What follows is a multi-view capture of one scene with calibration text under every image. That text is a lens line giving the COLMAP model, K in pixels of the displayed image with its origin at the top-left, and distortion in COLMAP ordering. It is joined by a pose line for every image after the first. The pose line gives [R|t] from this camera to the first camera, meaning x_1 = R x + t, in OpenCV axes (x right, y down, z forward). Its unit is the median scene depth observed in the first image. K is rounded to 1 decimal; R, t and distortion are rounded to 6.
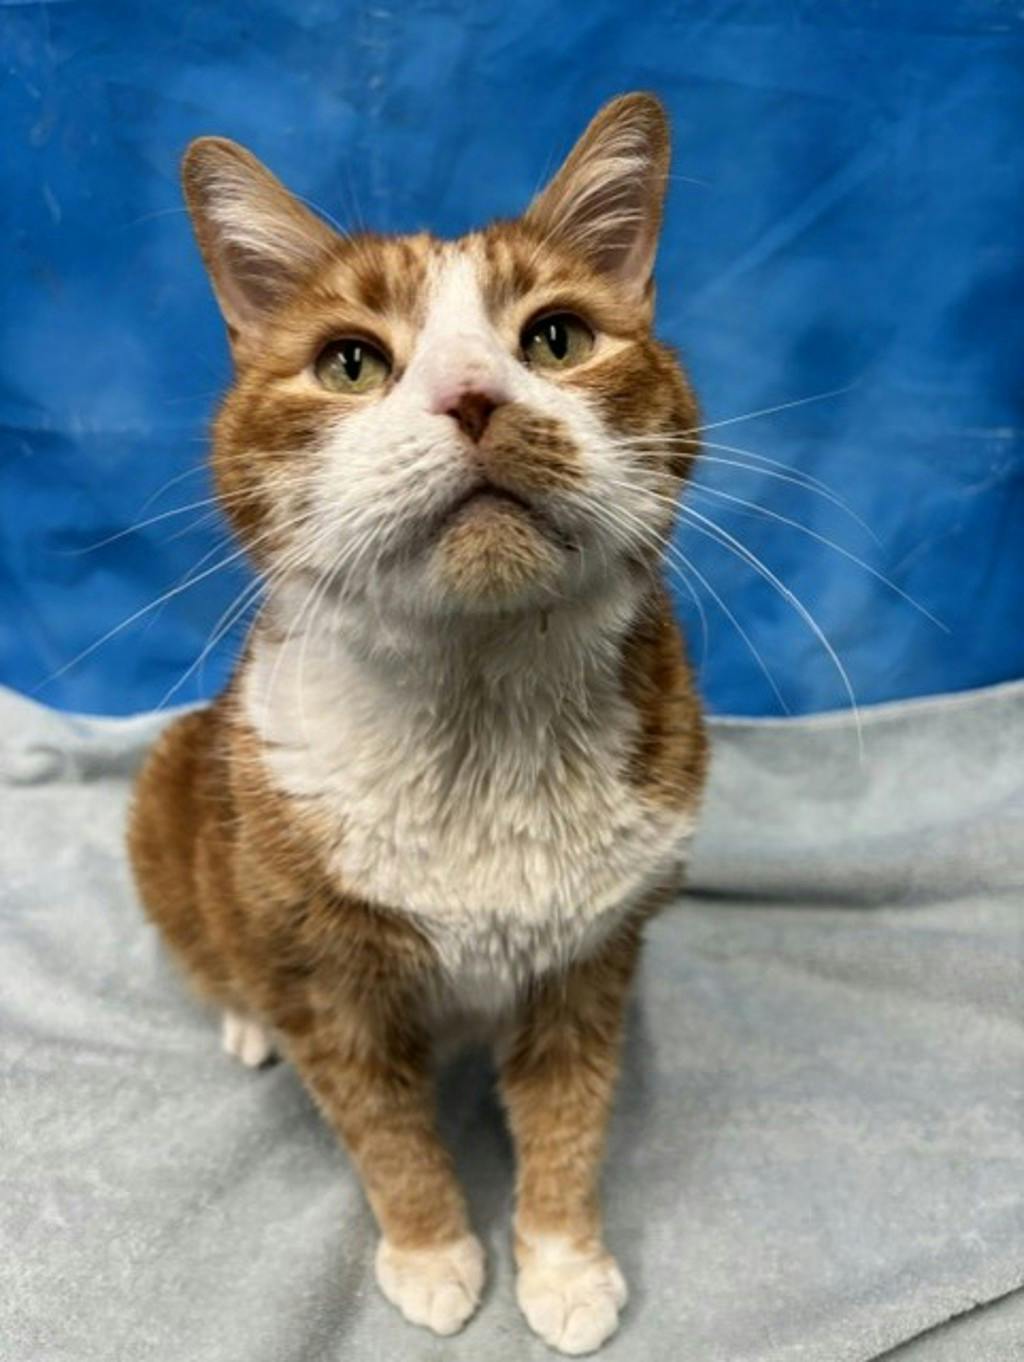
lens RADIAL K [[1098.1, 0, 520.4], [0, 1098.1, 685.0], [0, 0, 1]] dist [0.026821, -0.048427]
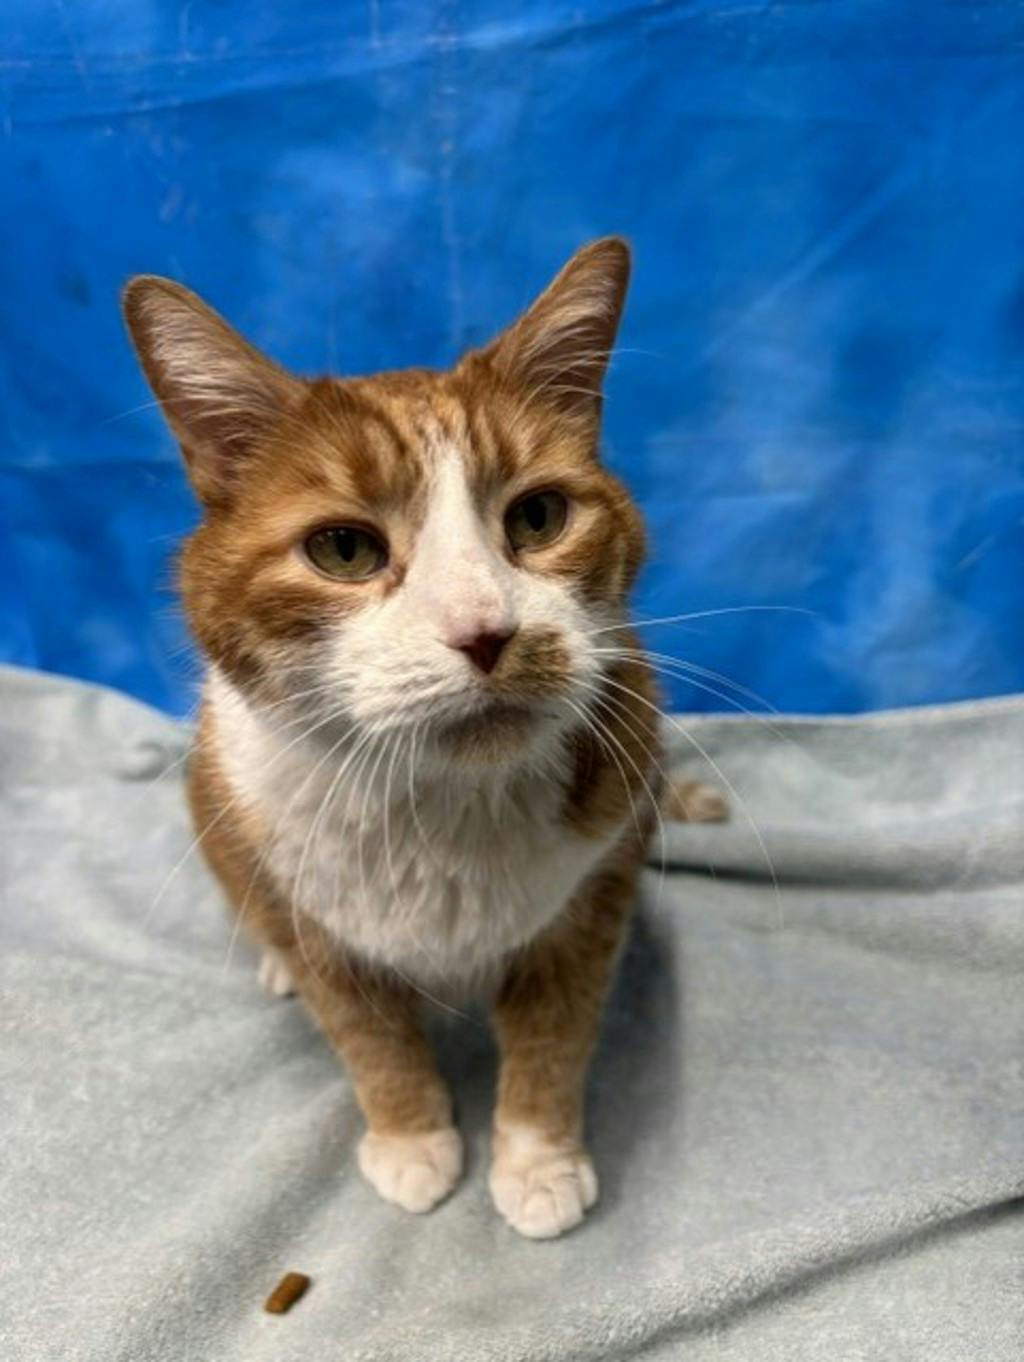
lens RADIAL K [[1098.1, 0, 513.0], [0, 1098.1, 674.9], [0, 0, 1]] dist [0.026821, -0.048427]
pose [[0.985059, -0.012177, -0.171785, 0.146393], [-0.011035, 0.990984, -0.133525, 0.167772], [0.171862, 0.133426, 0.976044, -0.031920]]
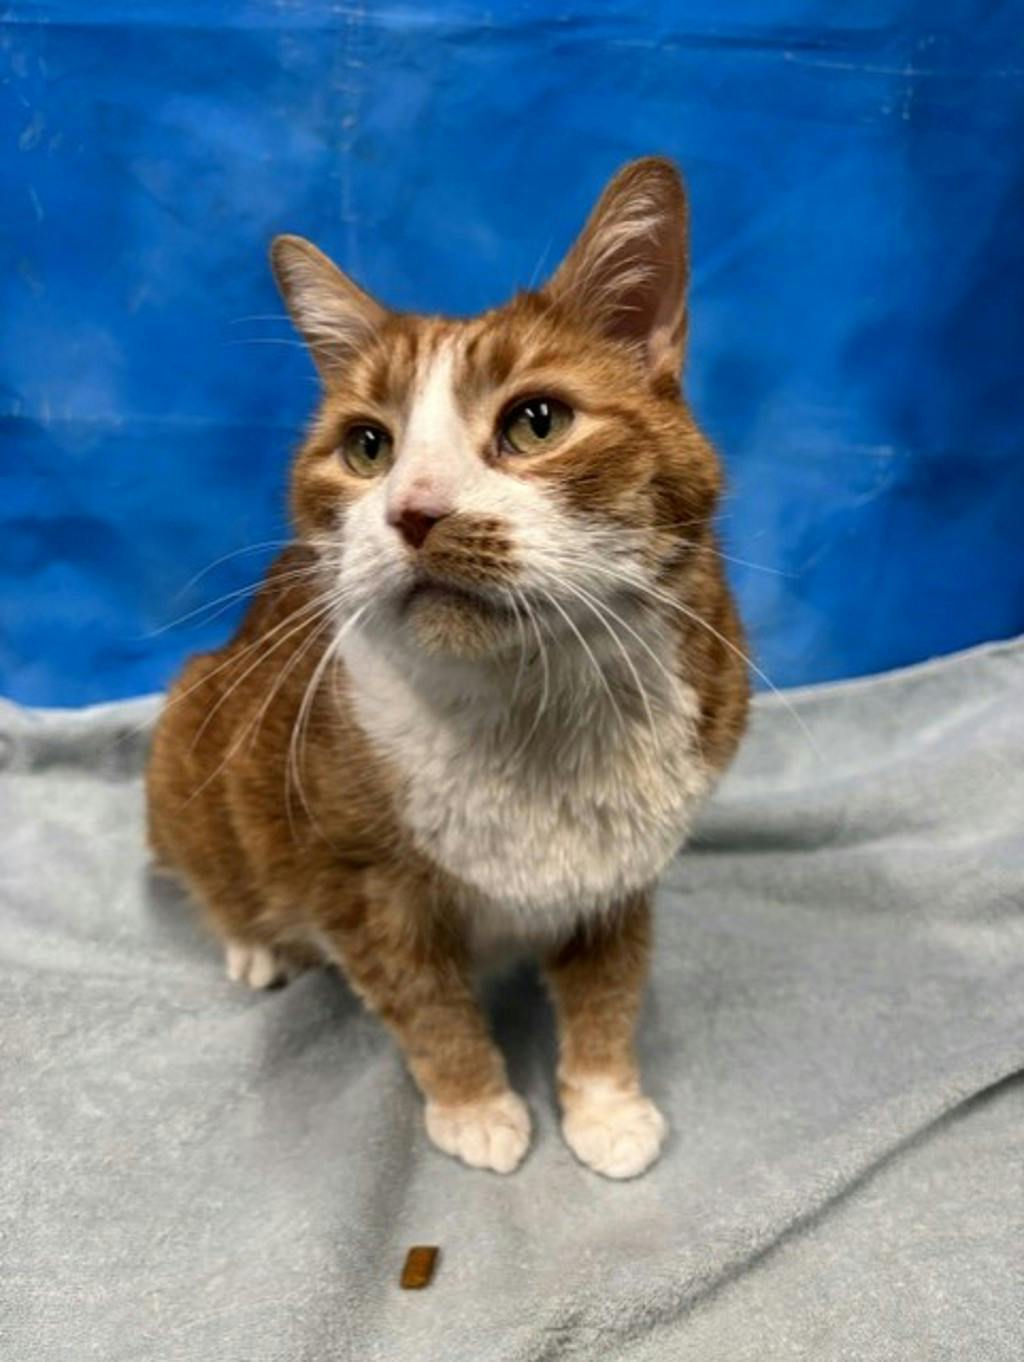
lens RADIAL K [[1098.1, 0, 548.7], [0, 1098.1, 678.5], [0, 0, 1]] dist [0.026821, -0.048427]
pose [[0.984712, -0.006628, 0.174061, -0.149191], [0.028532, 0.991917, -0.123638, 0.182902], [-0.171835, 0.126714, 0.976942, -0.065227]]
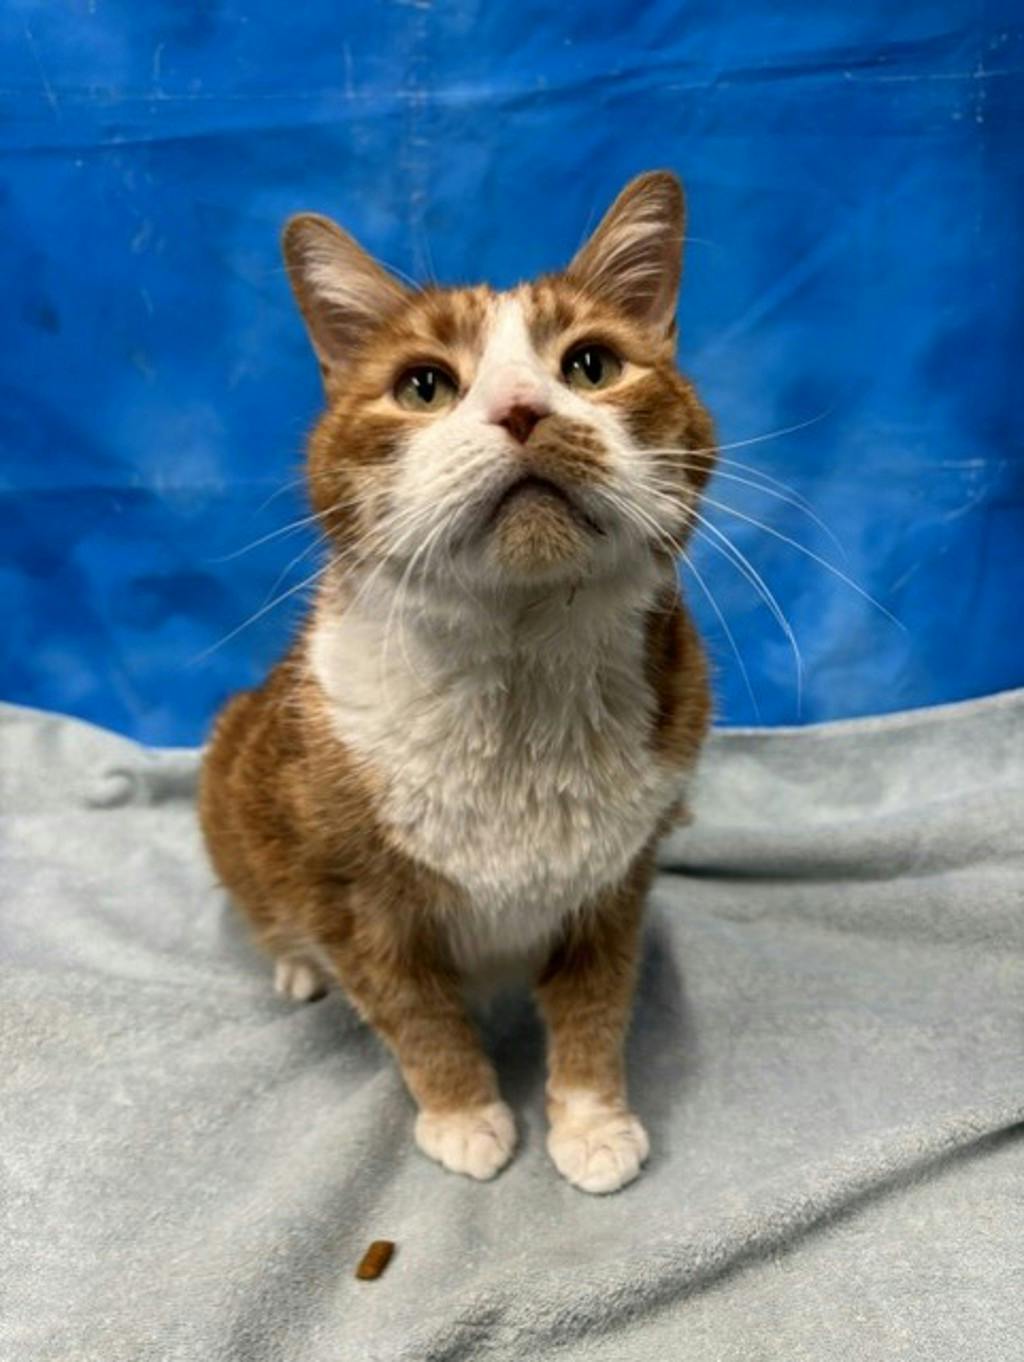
lens RADIAL K [[1098.1, 0, 537.7], [0, 1098.1, 679.2], [0, 0, 1]] dist [0.026821, -0.048427]
pose [[0.999040, -0.030838, -0.031115, 0.025749], [0.025021, 0.984687, -0.172528, 0.212838], [0.035959, 0.171583, 0.984513, -0.102184]]
